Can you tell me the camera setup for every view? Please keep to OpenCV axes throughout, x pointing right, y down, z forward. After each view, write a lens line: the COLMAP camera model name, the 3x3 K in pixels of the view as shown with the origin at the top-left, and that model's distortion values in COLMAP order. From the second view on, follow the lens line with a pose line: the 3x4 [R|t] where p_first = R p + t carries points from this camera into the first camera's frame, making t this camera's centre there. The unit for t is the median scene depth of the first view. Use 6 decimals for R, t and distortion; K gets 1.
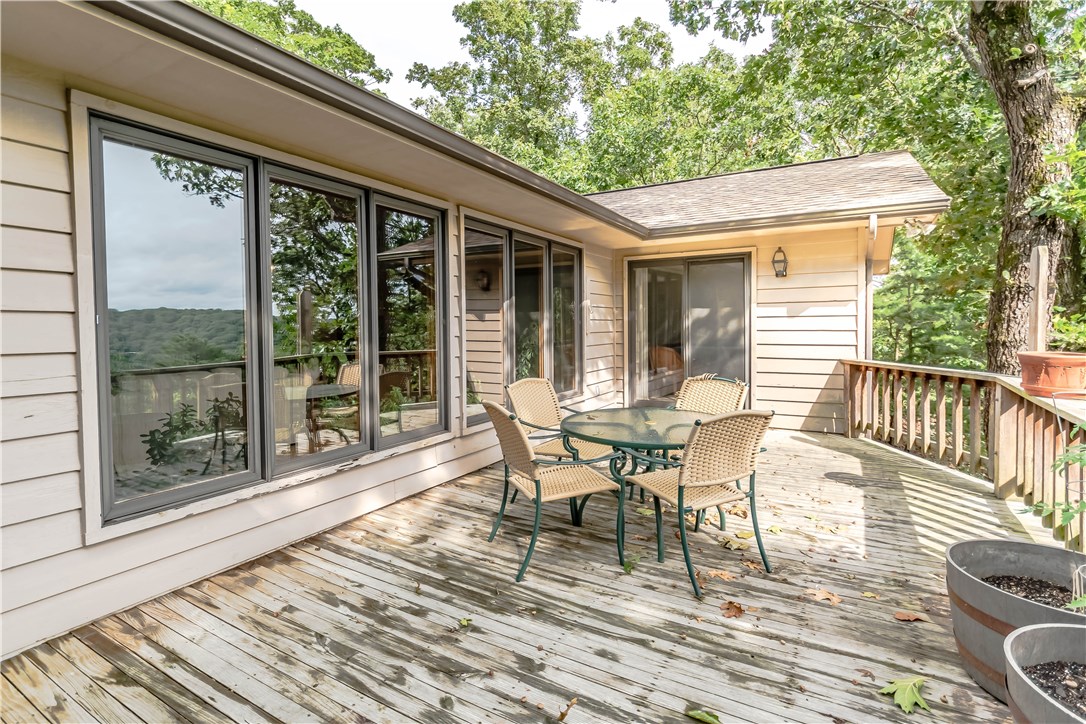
lens RADIAL K [[486.6, 0, 538.8], [0, 486.6, 340.0], [0, 0, 1]] dist [0.000291, -0.000147]
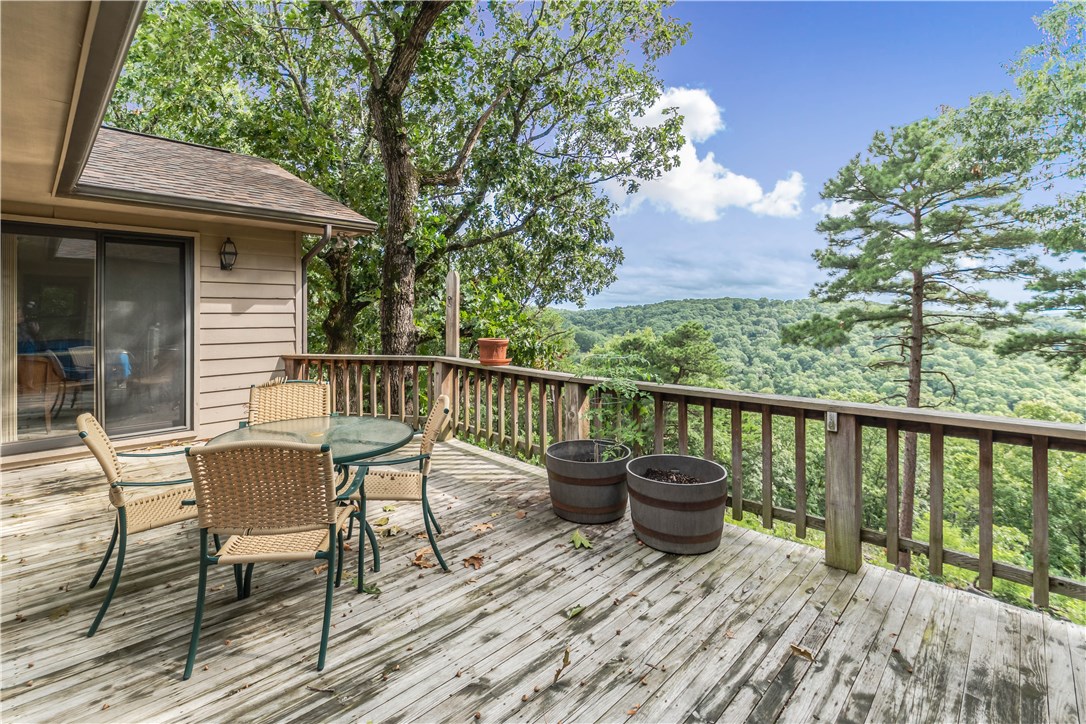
lens RADIAL K [[513.2, 0, 539.3], [0, 513.2, 320.4], [0, 0, 1]] dist [0.000476, 0.000217]
pose [[0.273155, -0.001087, 0.961969, -0.723290], [0.030849, 0.999495, -0.007630, -0.024395], [-0.961475, 0.031760, 0.273051, 0.453563]]
